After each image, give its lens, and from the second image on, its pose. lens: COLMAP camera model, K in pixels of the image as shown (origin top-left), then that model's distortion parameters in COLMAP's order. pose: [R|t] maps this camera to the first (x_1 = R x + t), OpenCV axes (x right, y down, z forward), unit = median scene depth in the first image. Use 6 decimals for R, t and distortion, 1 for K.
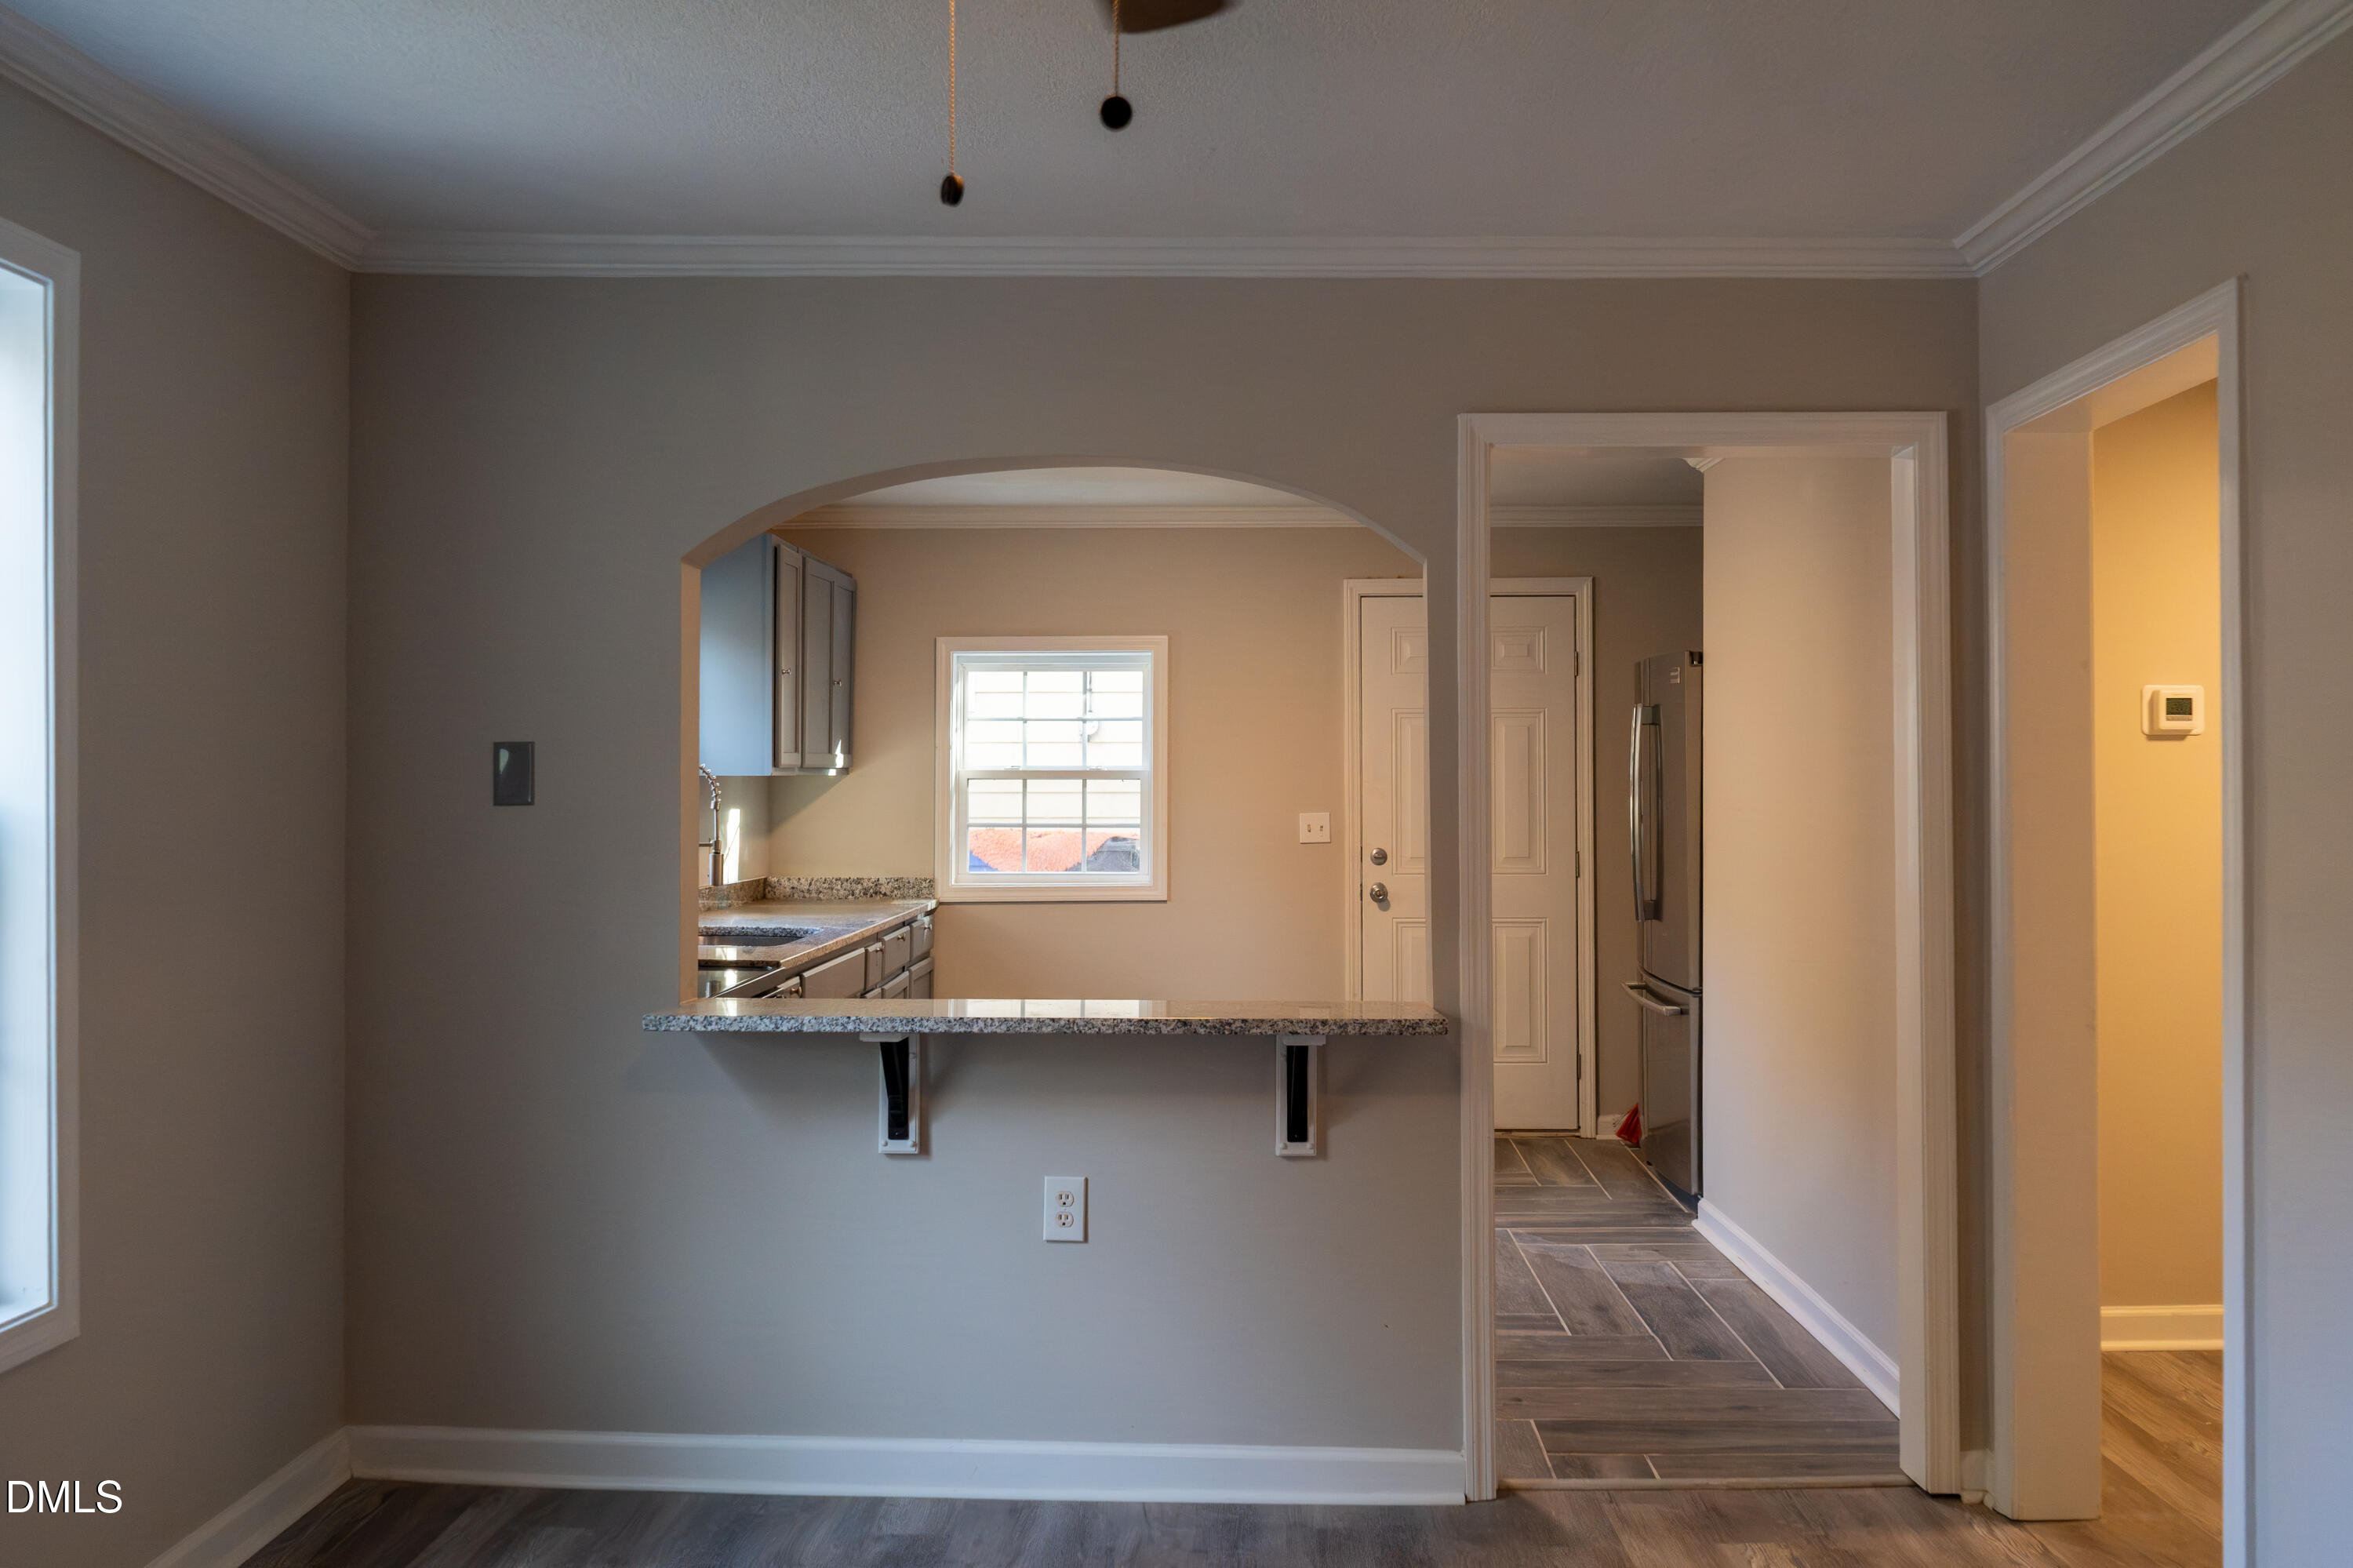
lens RADIAL K [[1890.4, 0, 1165.1], [0, 1890.4, 783.5], [0, 0, 1]] dist [-0.008181, 0.007262]
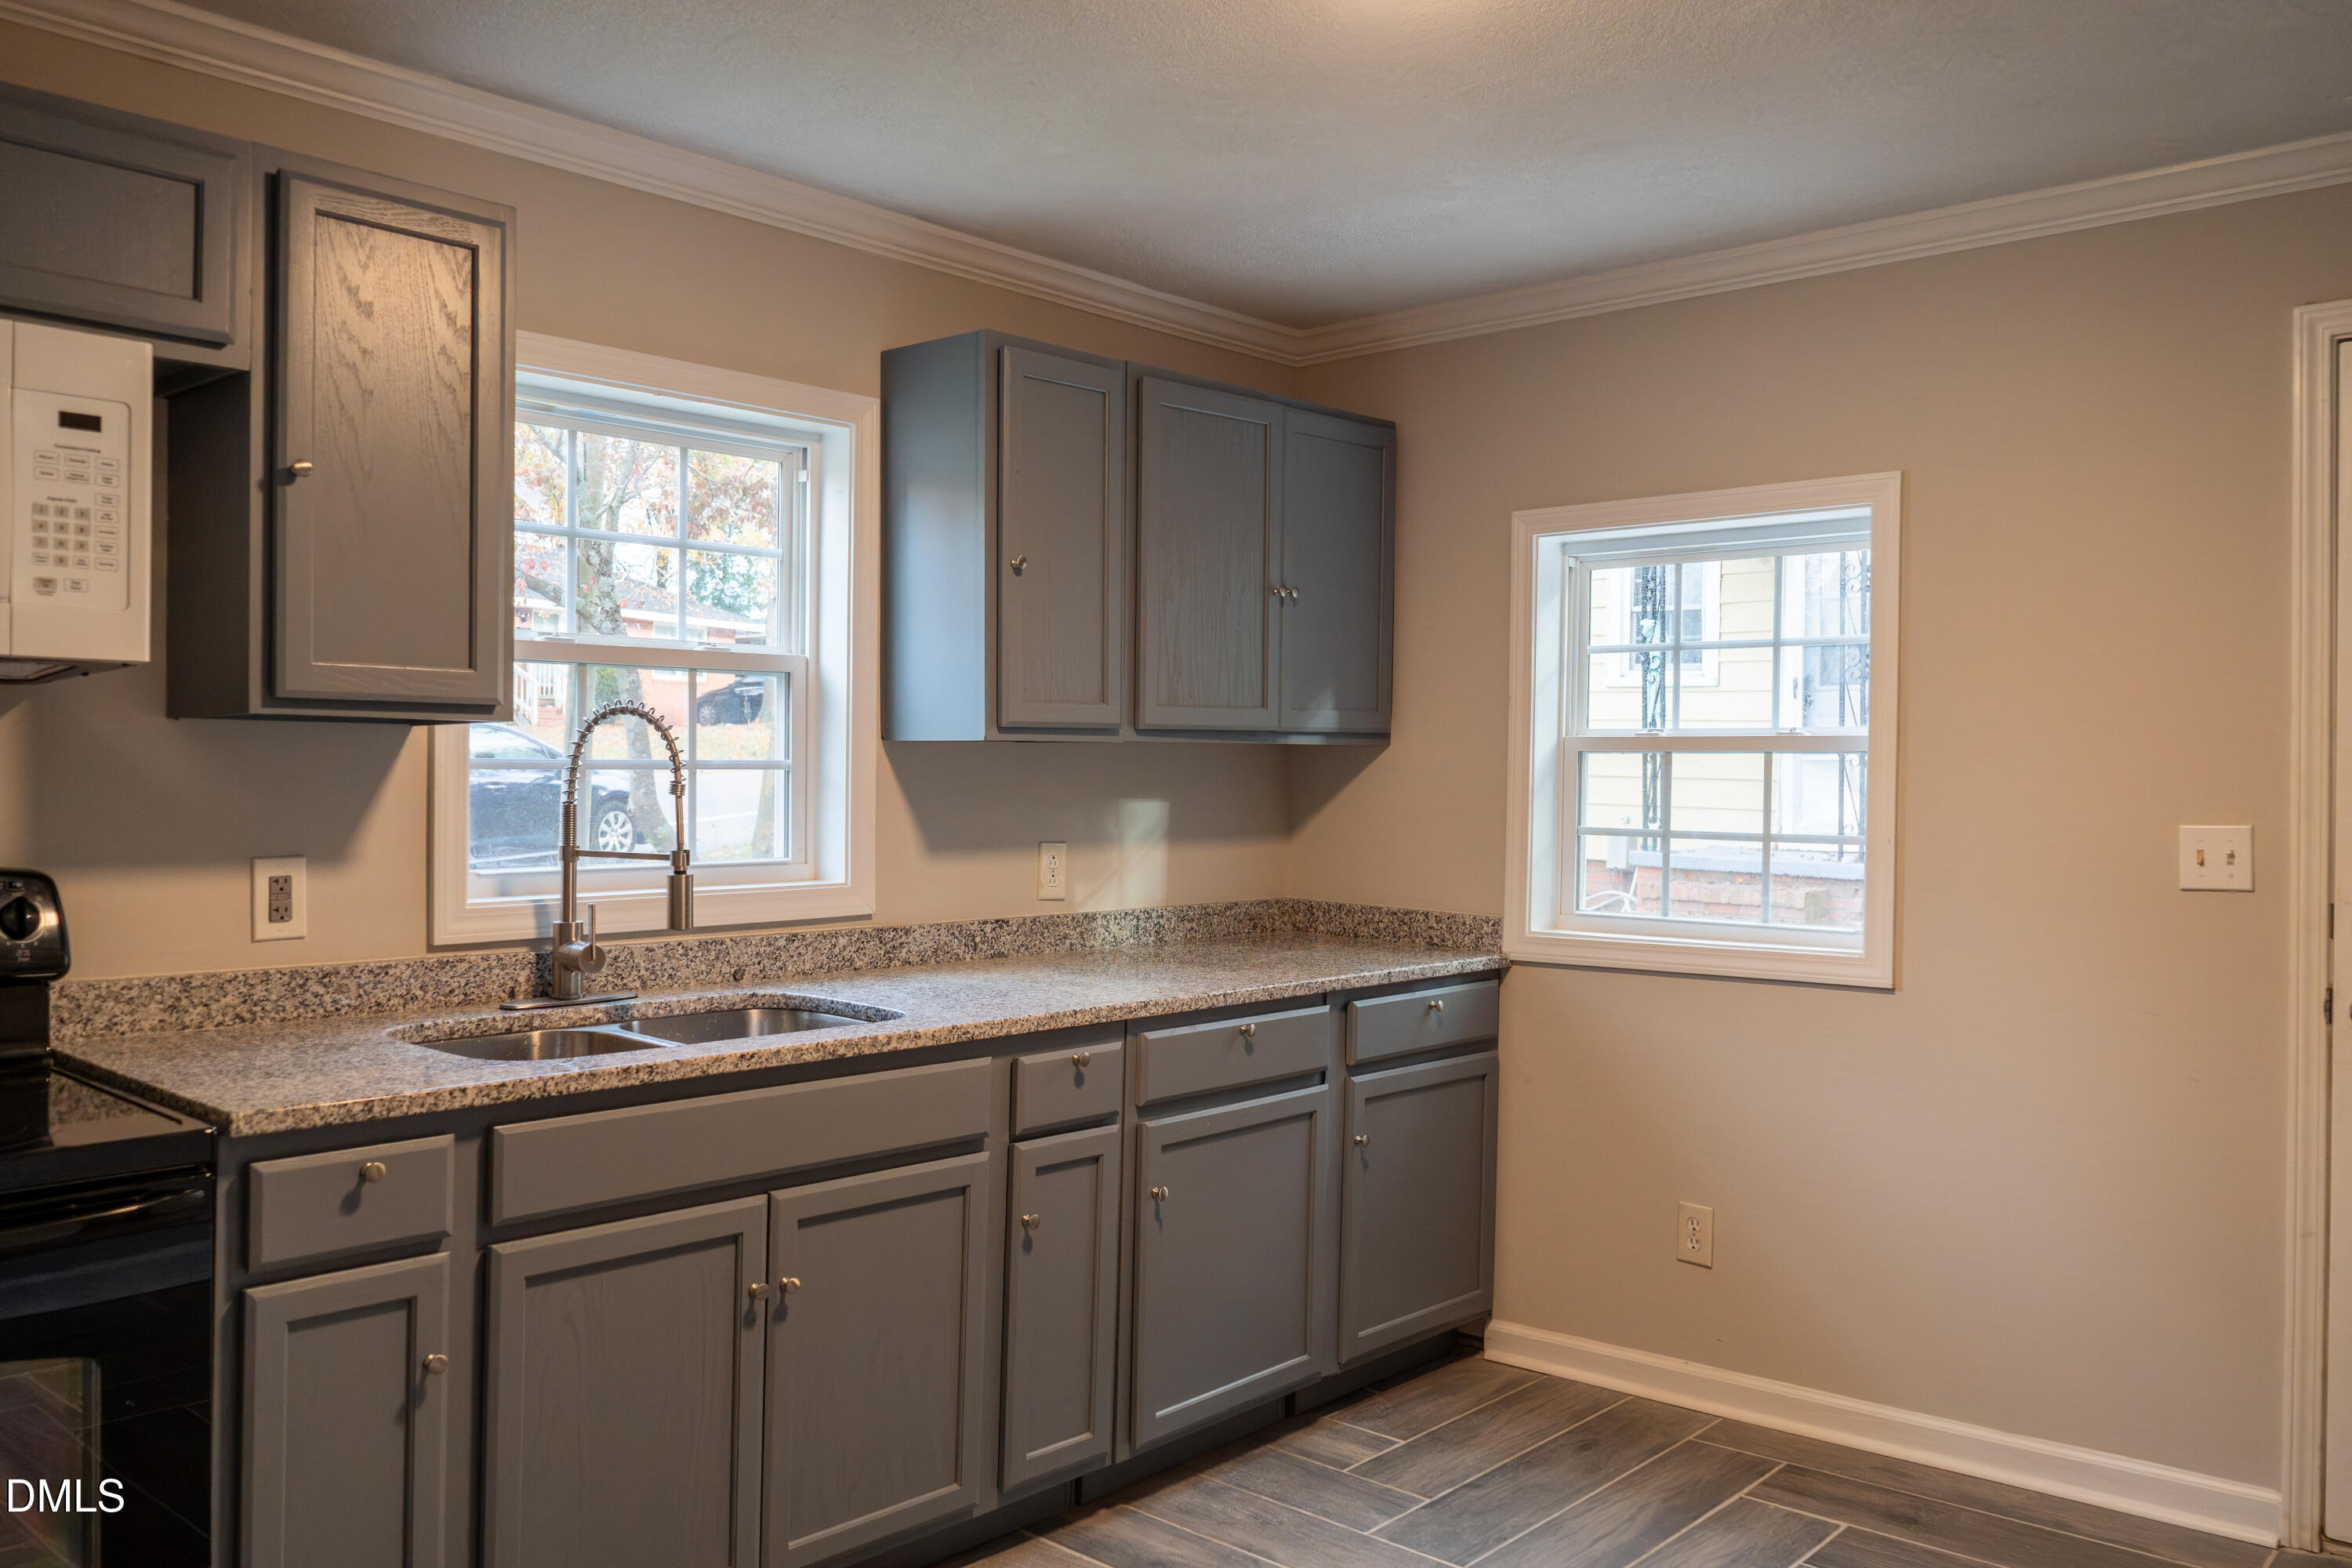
lens RADIAL K [[1884.0, 0, 1176.0], [0, 1884.0, 784.0], [0, 0, 1]] dist [-0.004318, 0.001042]
pose [[0.763276, 0.010507, -0.645987, 0.182196], [-0.006791, 0.999943, 0.008240, 0.003520], [0.646037, -0.001903, 0.763304, 0.486385]]
